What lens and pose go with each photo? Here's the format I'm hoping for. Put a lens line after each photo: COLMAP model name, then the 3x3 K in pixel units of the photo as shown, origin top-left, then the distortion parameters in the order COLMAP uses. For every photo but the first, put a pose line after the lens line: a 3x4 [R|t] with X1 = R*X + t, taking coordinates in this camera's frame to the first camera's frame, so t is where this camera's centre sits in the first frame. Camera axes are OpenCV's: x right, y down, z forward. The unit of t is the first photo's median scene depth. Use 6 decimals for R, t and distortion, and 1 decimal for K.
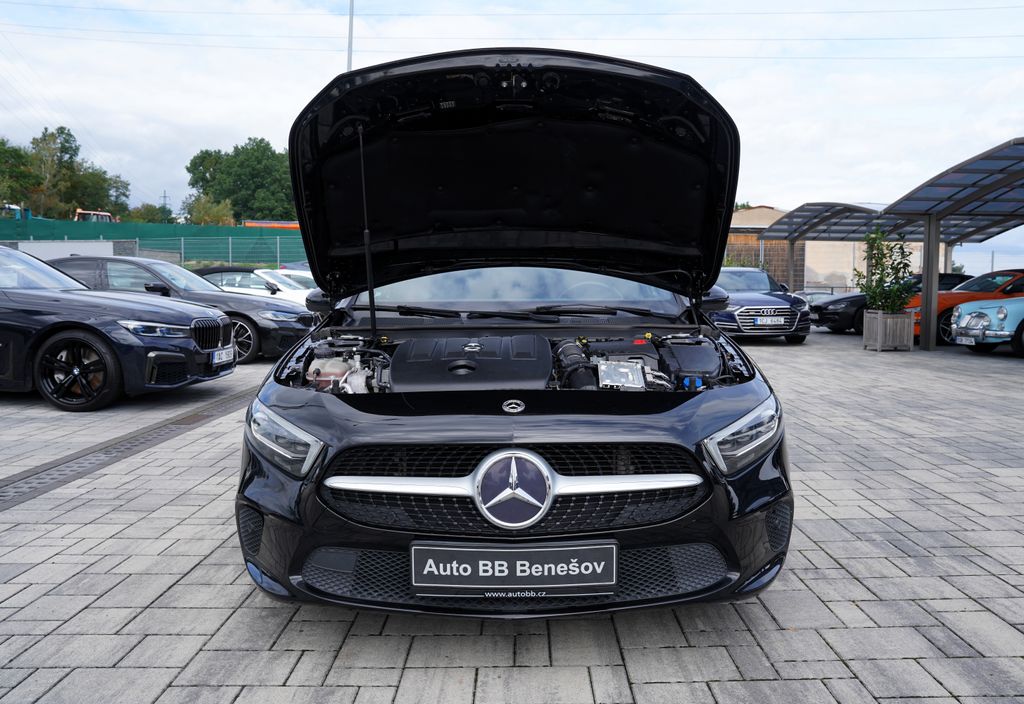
lens RADIAL K [[775.3, 0, 545.6], [0, 775.3, 342.5], [0, 0, 1]] dist [-0.053397, 0.031159]
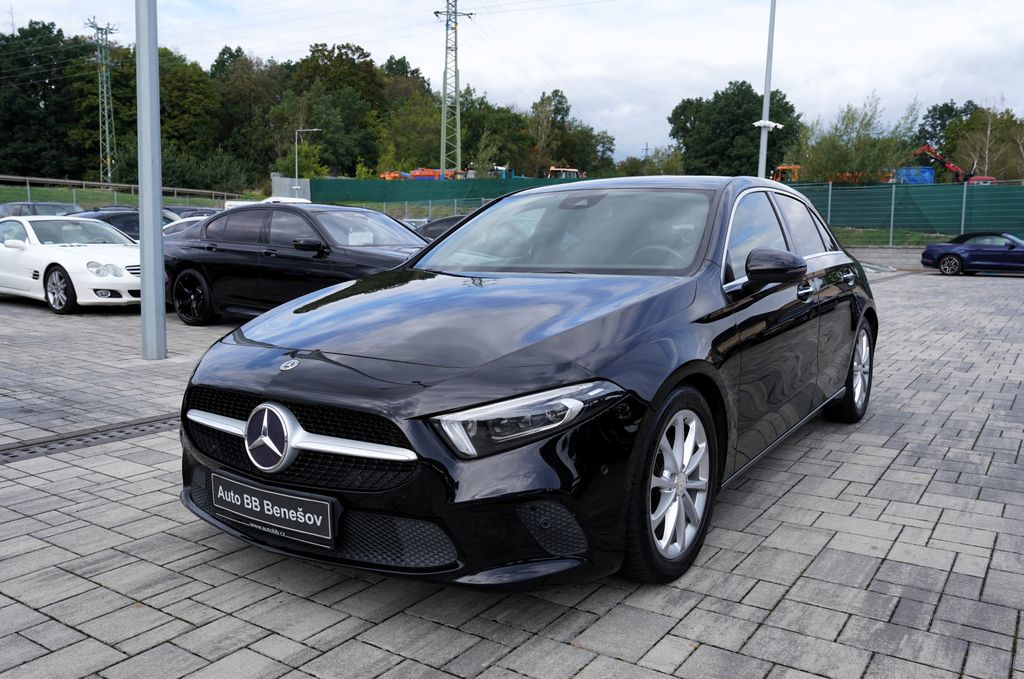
lens RADIAL K [[826.9, 0, 507.3], [0, 826.9, 336.6], [0, 0, 1]] dist [-0.035665, 0.035258]
pose [[0.814785, 0.064996, -0.576108, 0.864677], [-0.038561, 0.997571, 0.058009, -0.036402], [0.578479, -0.025050, 0.815313, 0.212800]]
